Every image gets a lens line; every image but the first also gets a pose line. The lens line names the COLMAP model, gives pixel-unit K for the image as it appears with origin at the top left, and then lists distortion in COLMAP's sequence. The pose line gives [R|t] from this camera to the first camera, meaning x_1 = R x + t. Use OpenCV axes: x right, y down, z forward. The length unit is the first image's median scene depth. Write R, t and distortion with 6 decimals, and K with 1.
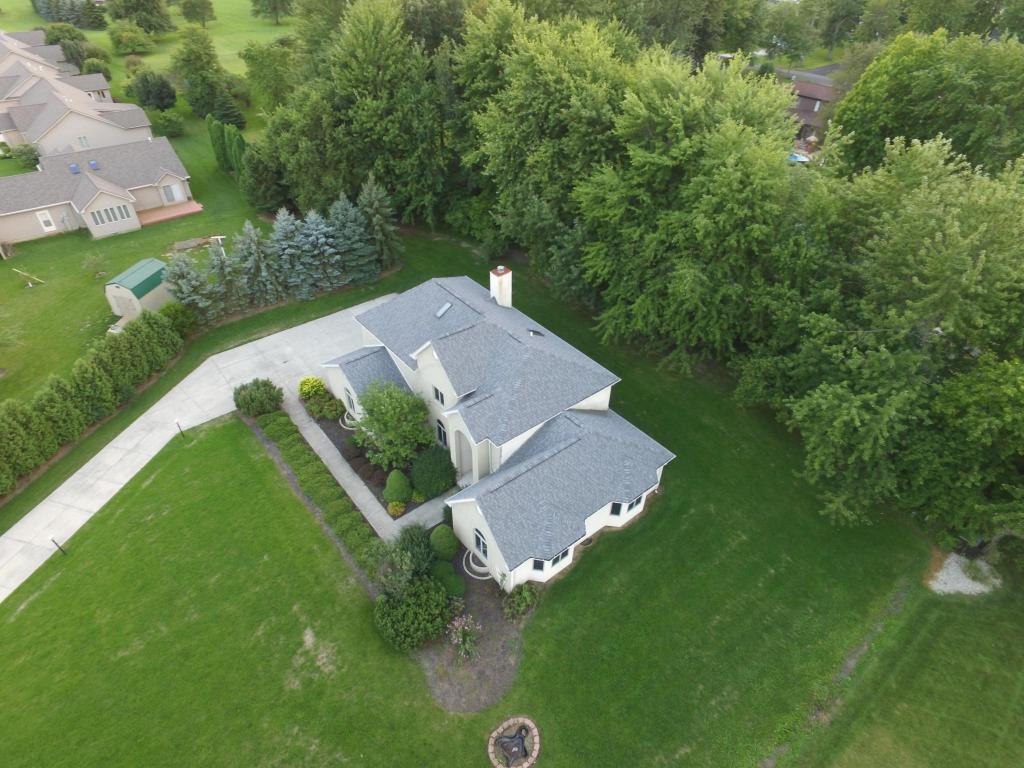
lens RADIAL K [[594.6, 0, 512.0], [0, 594.6, 384.0], [0, 0, 1]] dist [-0.013957, 0.017000]
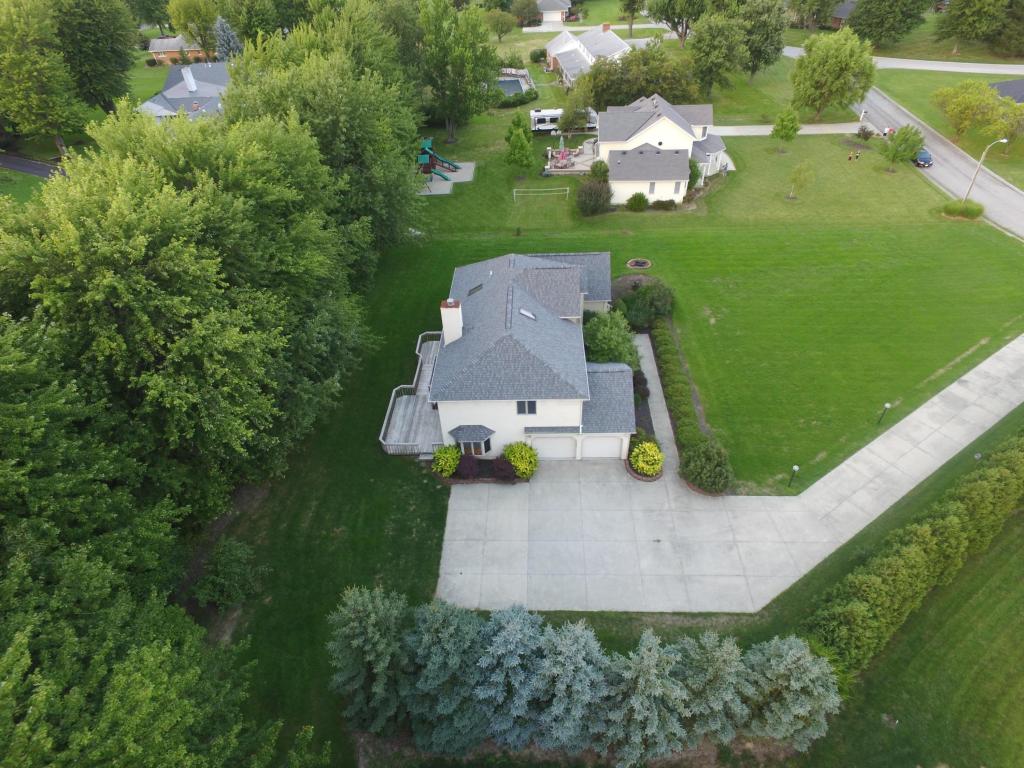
lens RADIAL K [[594.6, 0, 512.0], [0, 594.6, 384.0], [0, 0, 1]] dist [-0.013957, 0.017000]
pose [[-0.756253, -0.410274, 0.509663, -0.608830], [0.432152, 0.271648, 0.859914, -0.899655], [-0.491249, 0.870565, -0.028133, 1.057854]]
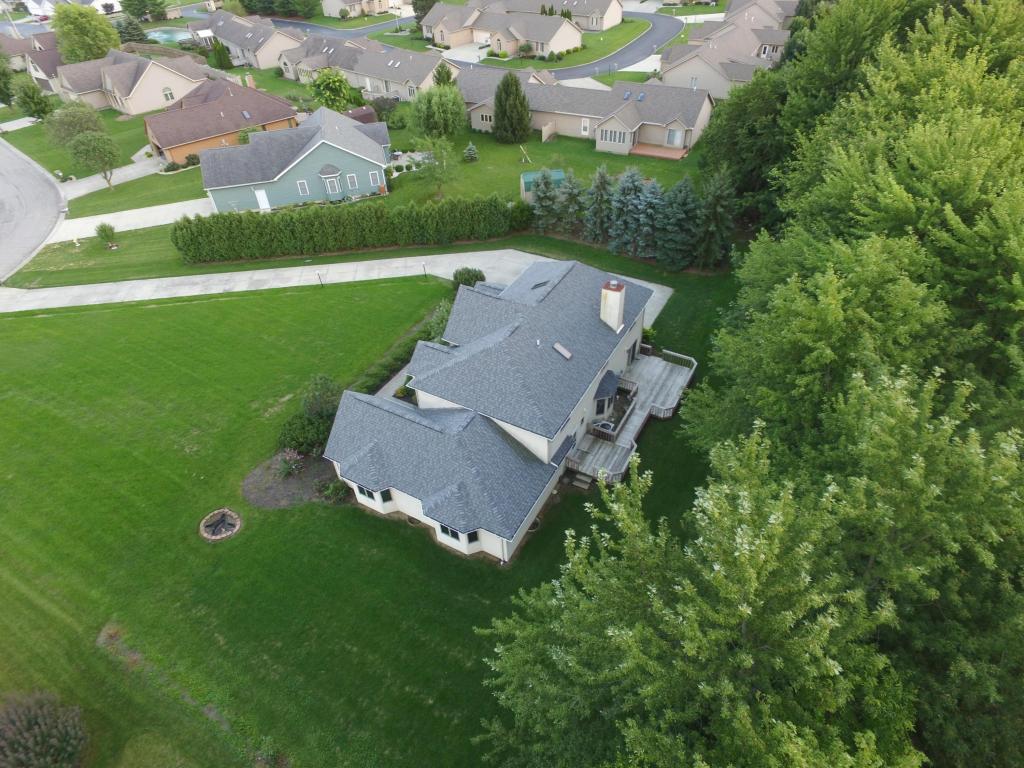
lens RADIAL K [[594.6, 0, 512.0], [0, 594.6, 384.0], [0, 0, 1]] dist [-0.013957, 0.017000]
pose [[0.366243, 0.581696, -0.726289, 0.650693], [-0.547180, 0.765942, 0.337531, -0.287739], [0.752636, 0.273792, 0.598813, 0.371605]]
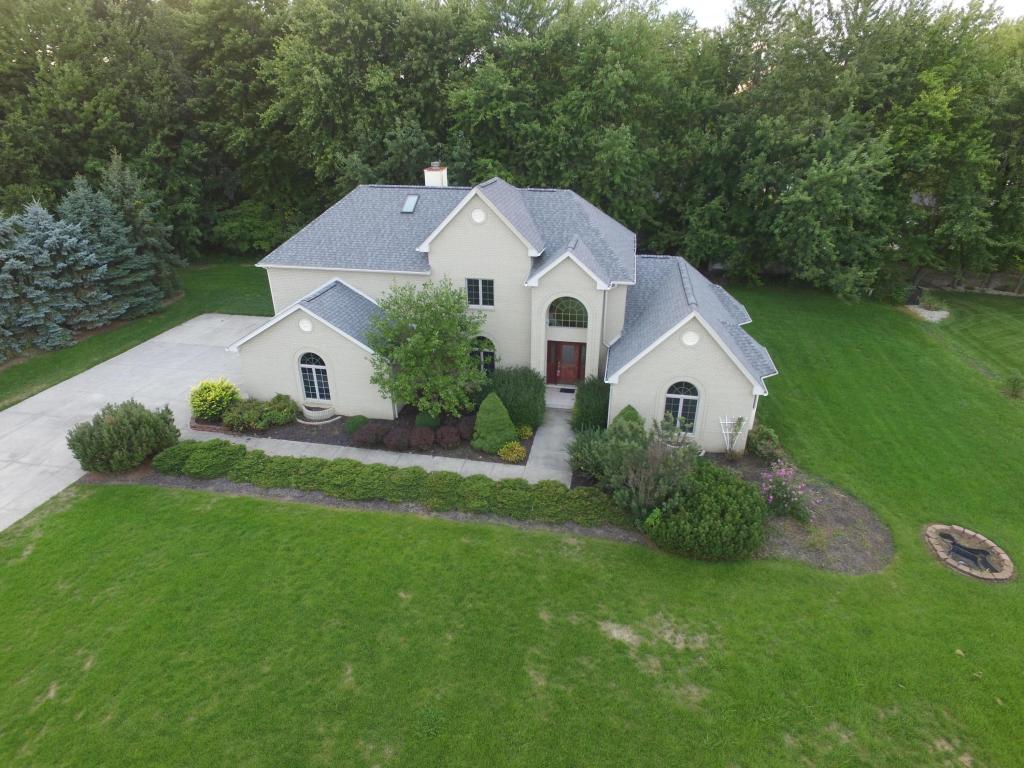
lens RADIAL K [[594.6, 0, 512.0], [0, 594.6, 384.0], [0, 0, 1]] dist [-0.013957, 0.017000]
pose [[0.764220, -0.295627, 0.573212, -0.456197], [0.416324, 0.904913, -0.088356, 0.169206], [-0.492587, 0.306166, 0.814629, 0.395212]]
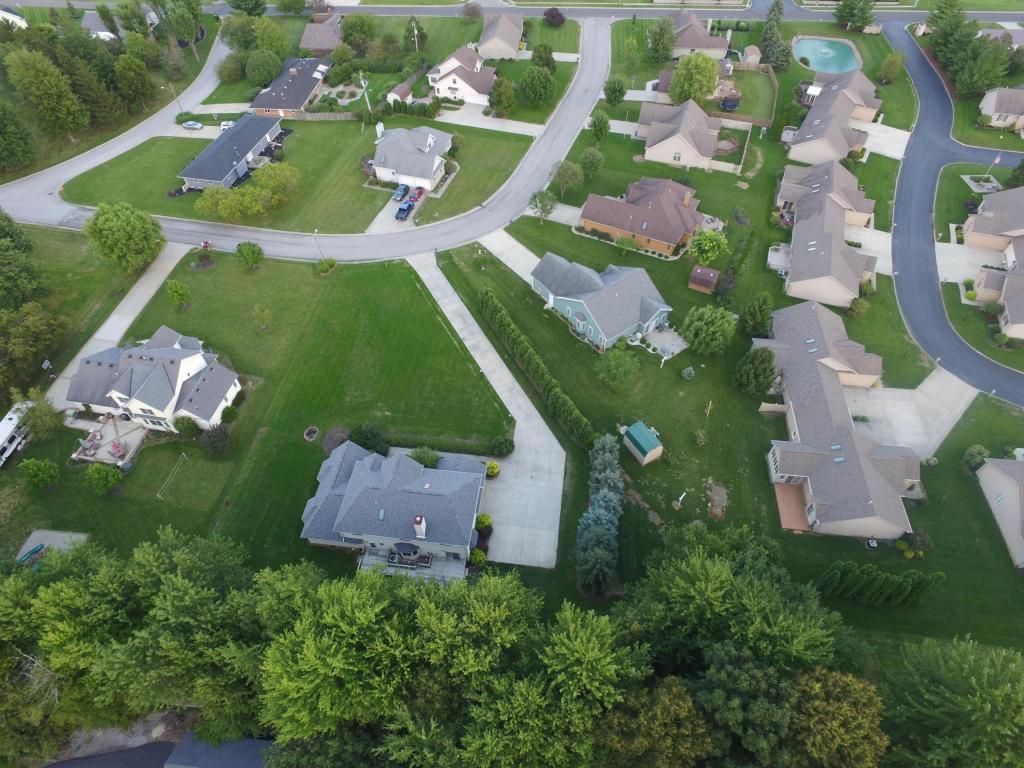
lens RADIAL K [[594.6, 0, 512.0], [0, 594.6, 384.0], [0, 0, 1]] dist [-0.013957, 0.017000]
pose [[-0.727285, 0.526667, -0.440089, 0.315332], [-0.429433, 0.151004, 0.890385, -1.799825], [0.535391, 0.836553, 0.116345, 0.607892]]
